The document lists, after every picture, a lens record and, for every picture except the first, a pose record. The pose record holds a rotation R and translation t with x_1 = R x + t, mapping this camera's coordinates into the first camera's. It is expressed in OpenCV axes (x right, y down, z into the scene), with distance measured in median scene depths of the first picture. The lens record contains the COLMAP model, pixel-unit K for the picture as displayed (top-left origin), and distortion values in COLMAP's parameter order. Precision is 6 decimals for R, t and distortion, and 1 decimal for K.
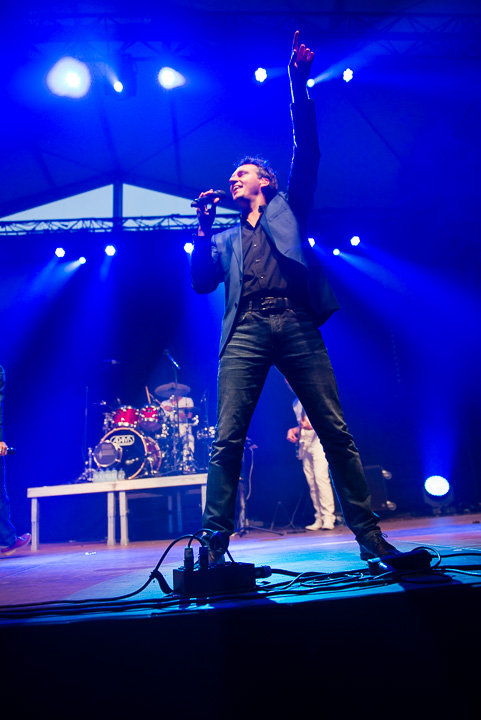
lens RADIAL K [[514.9, 0, 240.5], [0, 514.9, 360.0], [0, 0, 1]] dist [-0.041514, 0.000642]
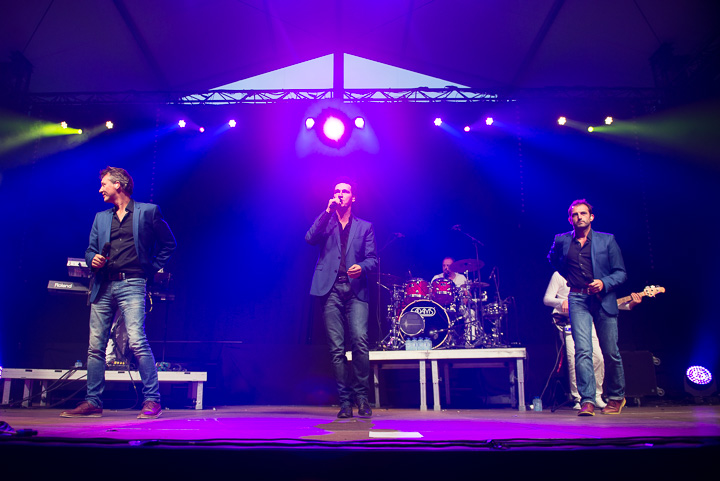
lens RADIAL K [[531.8, 0, 326.7], [0, 531.8, 262.5], [0, 0, 1]] dist [-0.049515, -0.004570]
pose [[0.993754, 0.050919, -0.099298, -0.306715], [-0.045604, 0.997440, 0.055072, 0.007871], [0.101848, -0.050199, 0.993533, -0.072129]]
